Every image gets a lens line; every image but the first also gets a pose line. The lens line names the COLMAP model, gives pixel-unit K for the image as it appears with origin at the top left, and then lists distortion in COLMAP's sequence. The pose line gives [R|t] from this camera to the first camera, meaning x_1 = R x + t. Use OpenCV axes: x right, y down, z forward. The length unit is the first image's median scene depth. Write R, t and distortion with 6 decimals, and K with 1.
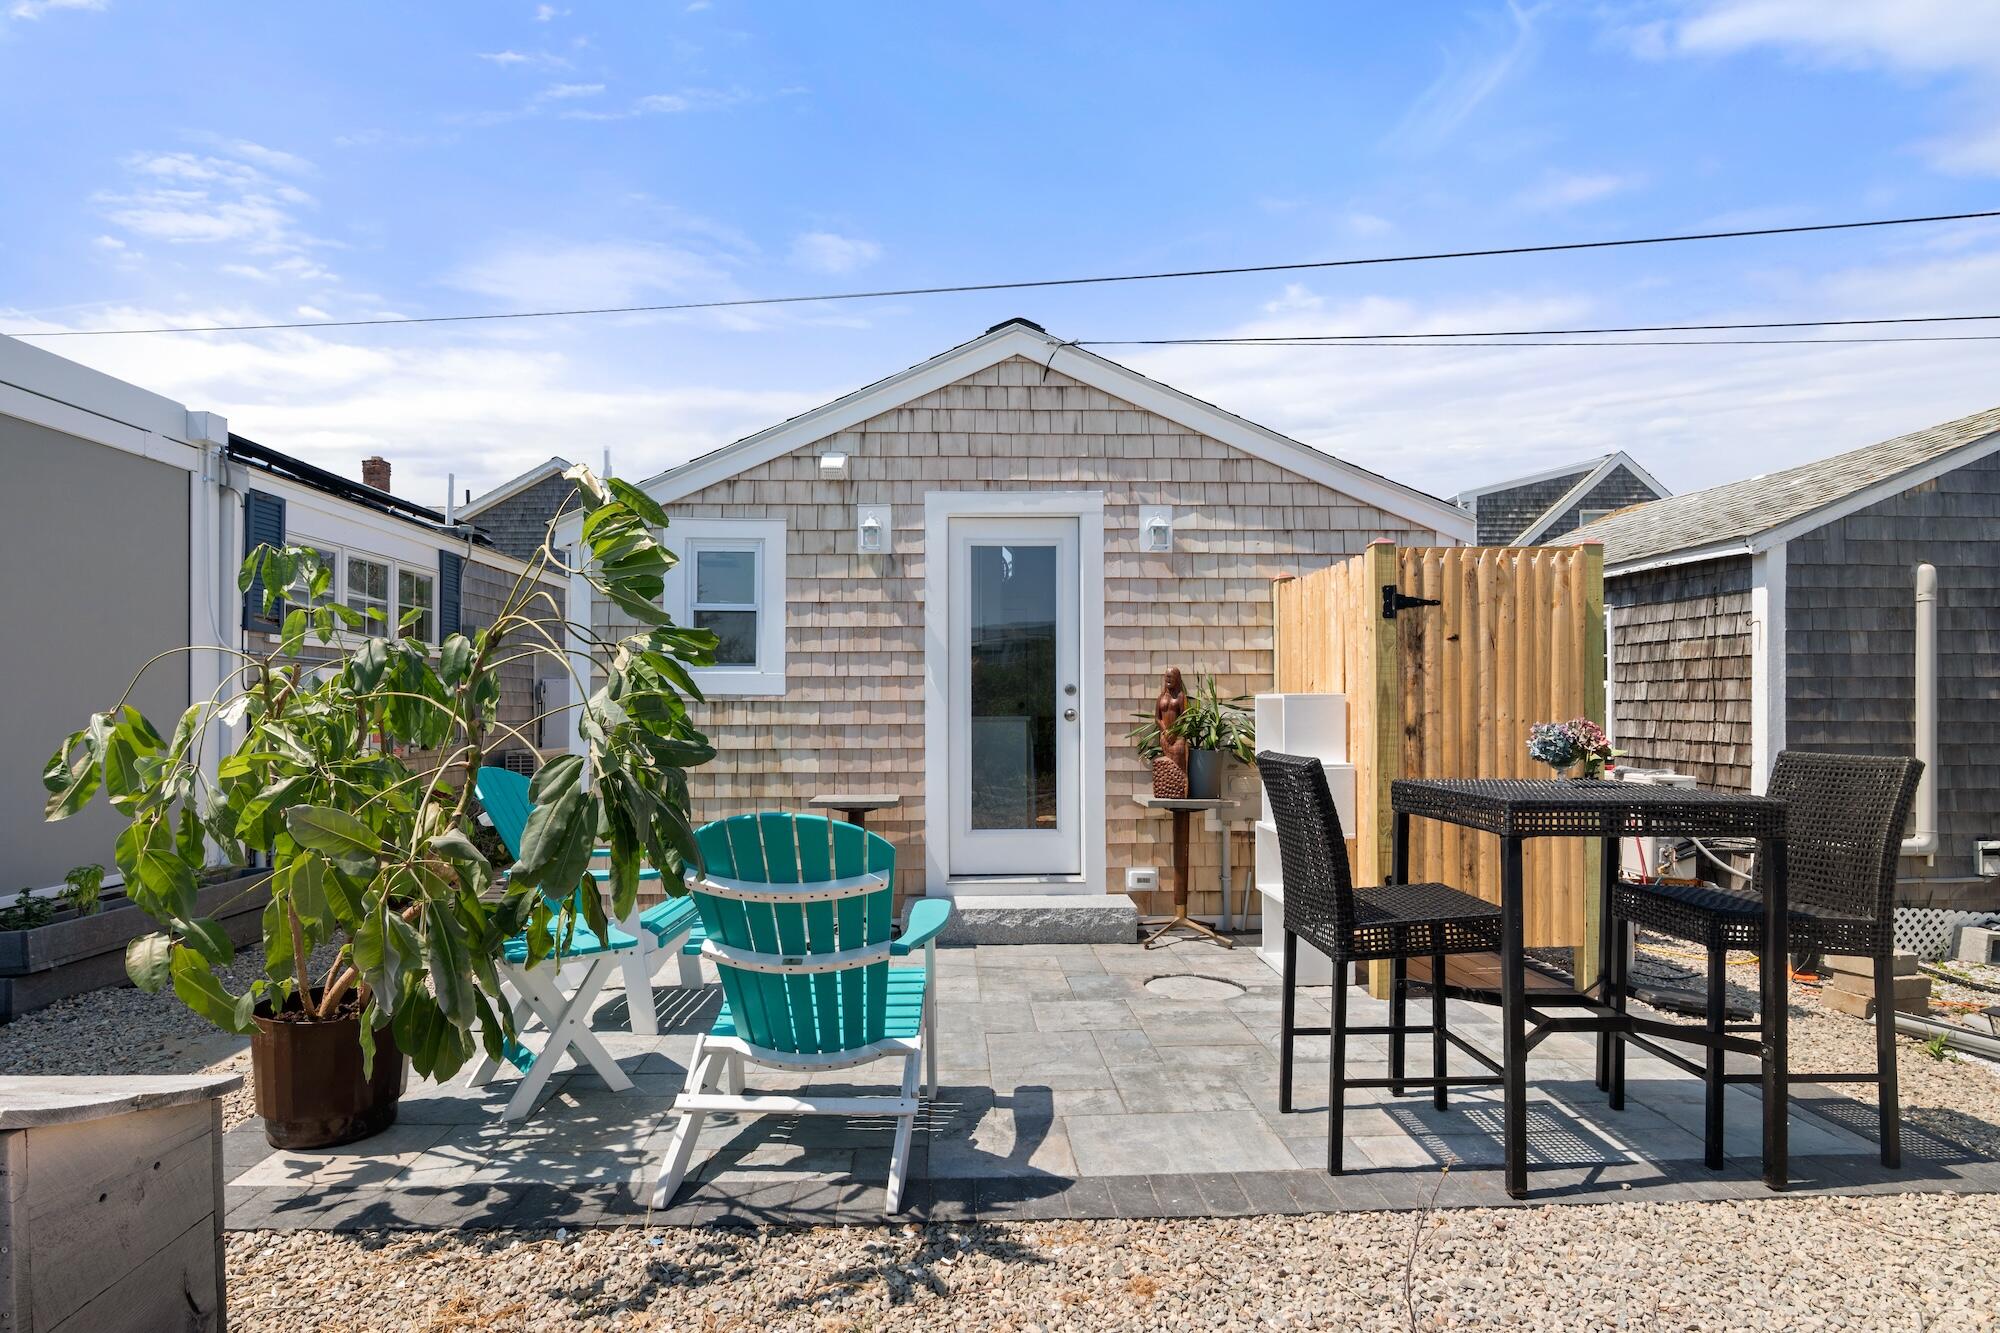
lens RADIAL K [[1019.6, 0, 989.7], [0, 1019.6, 693.0], [0, 0, 1]] dist [-0.016099, -0.000426]
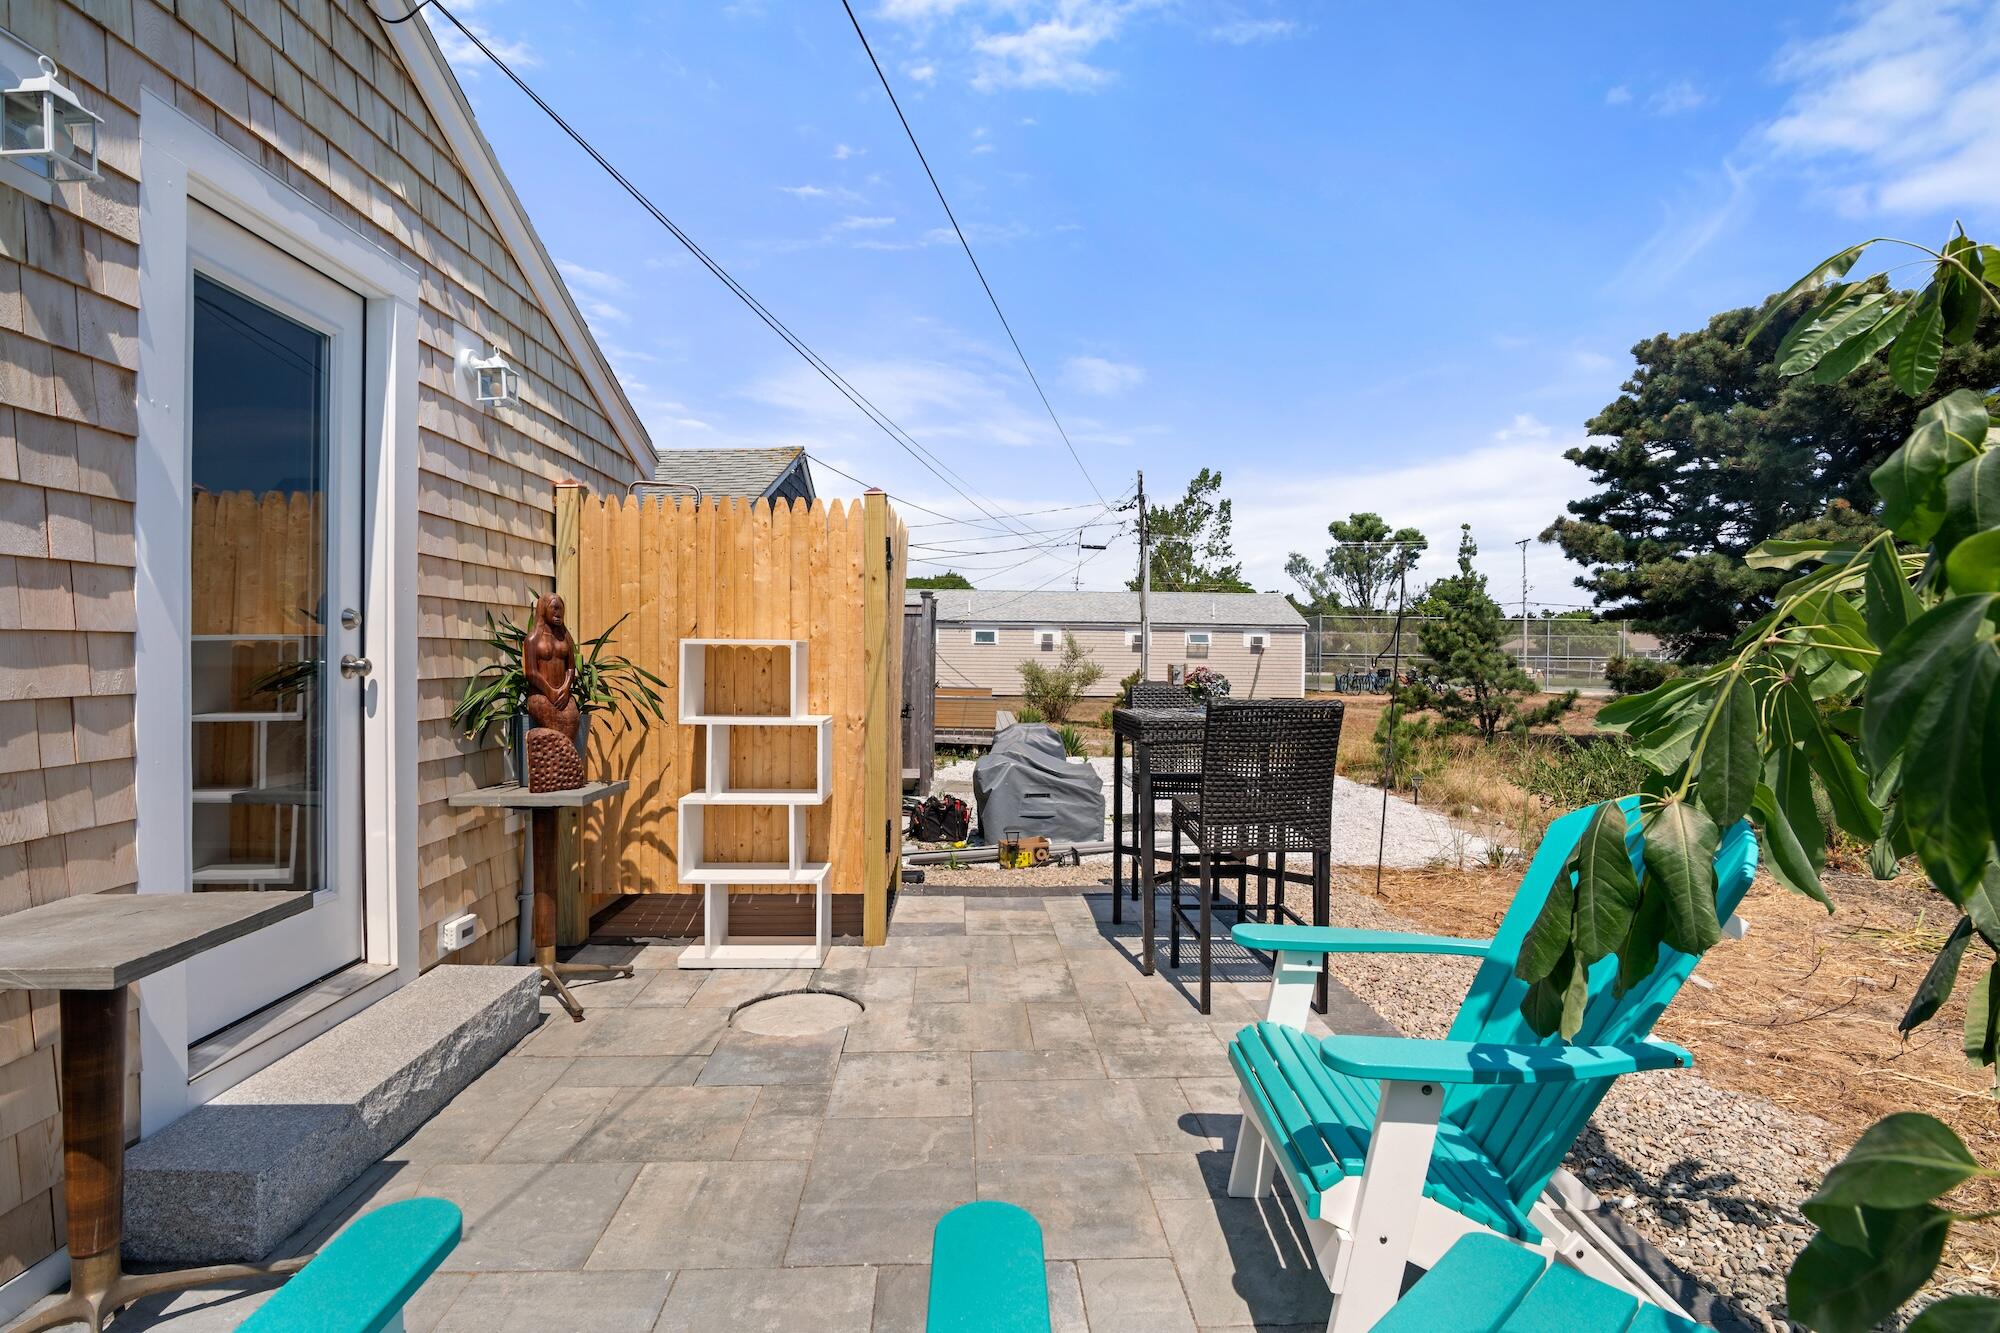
lens RADIAL K [[919.1, 0, 998.0], [0, 919.1, 662.7], [0, 0, 1]] dist [-0.020311, 0.000739]
pose [[-0.003023, -0.005971, 0.999978, -0.401702], [-0.023029, 0.999717, 0.005900, 0.009307], [-0.999730, -0.023010, -0.003160, 0.678578]]
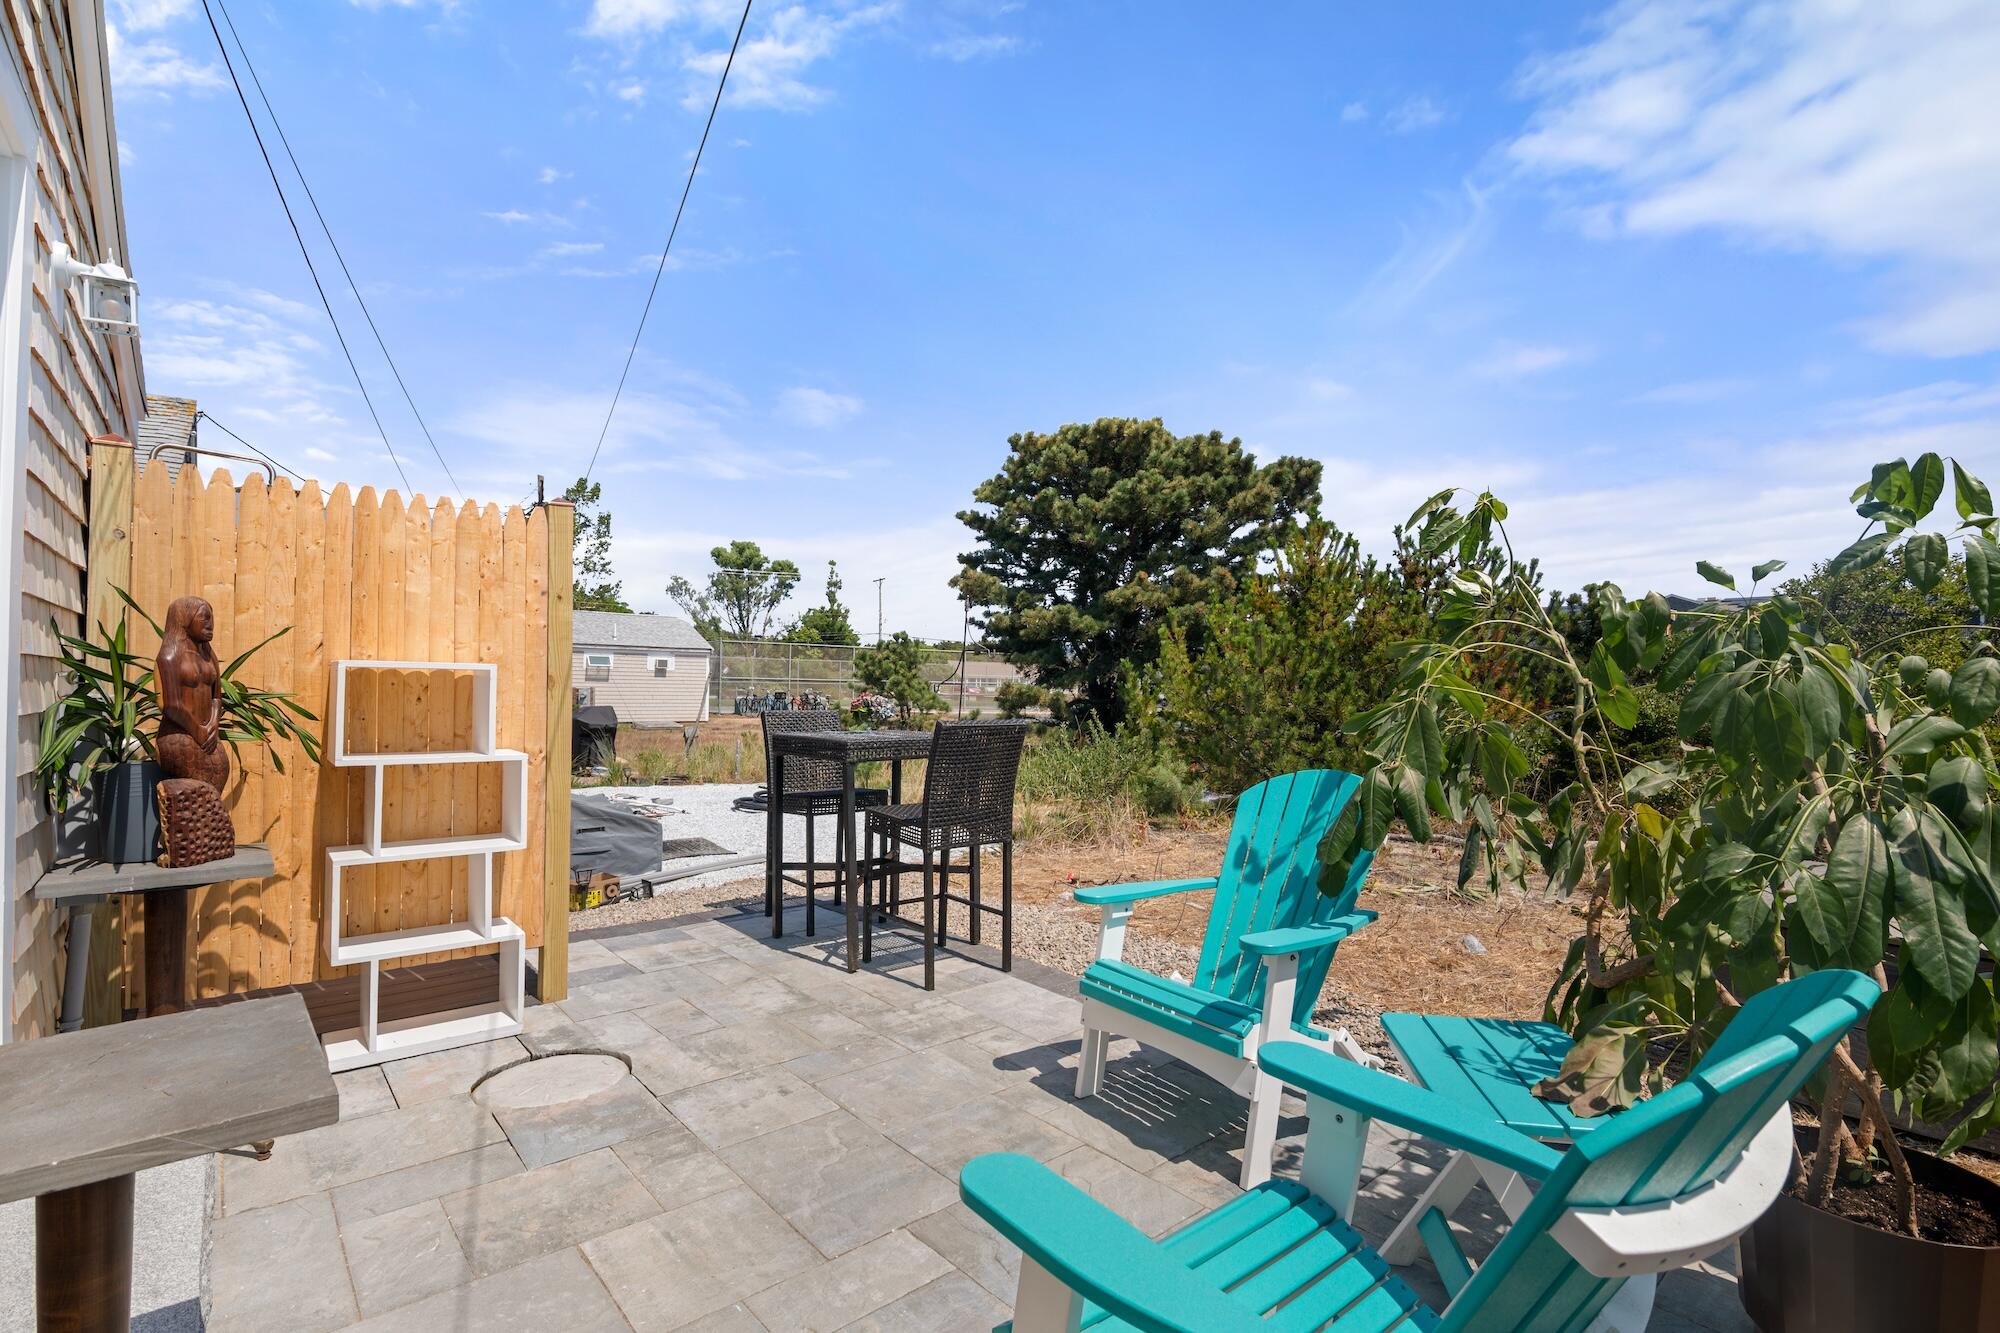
lens RADIAL K [[923.3, 0, 999.4], [0, 923.3, 670.1], [0, 0, 1]] dist [-0.020292, 0.000161]
pose [[-0.619720, 0.006317, 0.784798, -0.393040], [-0.024191, 0.999339, -0.027147, 0.012014], [-0.784450, -0.035808, -0.619157, 0.923352]]
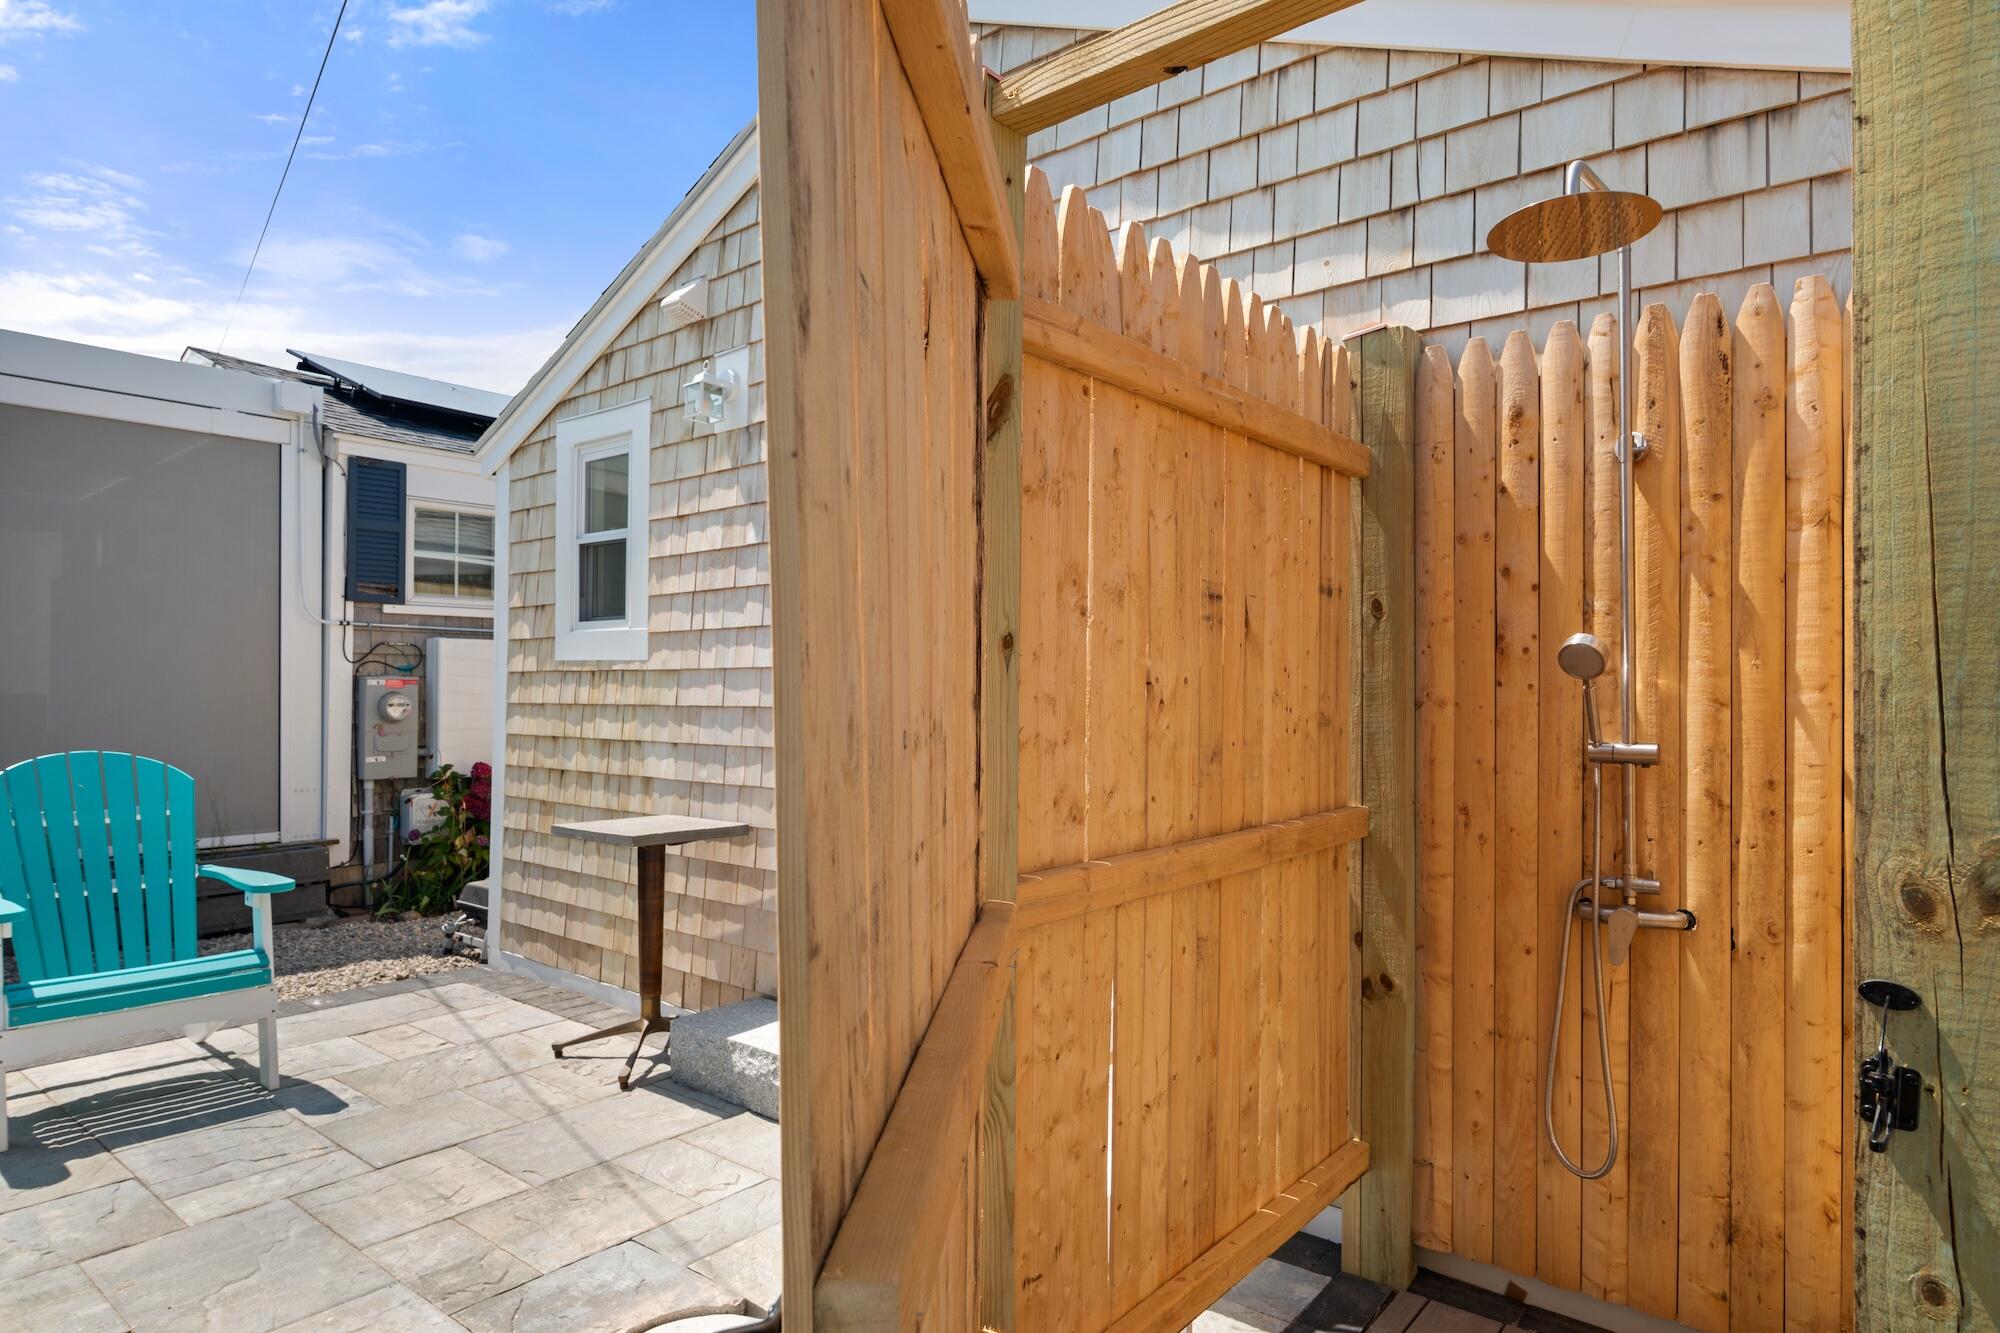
lens RADIAL K [[1138.3, 0, 1004.0], [0, 1138.3, 674.9], [0, 0, 1]] dist [-0.009532, 0.000271]
pose [[0.753879, -0.003169, -0.657005, 0.462925], [0.005800, 0.999982, 0.001832, 0.011278], [0.656987, -0.005191, 0.753884, 0.591124]]
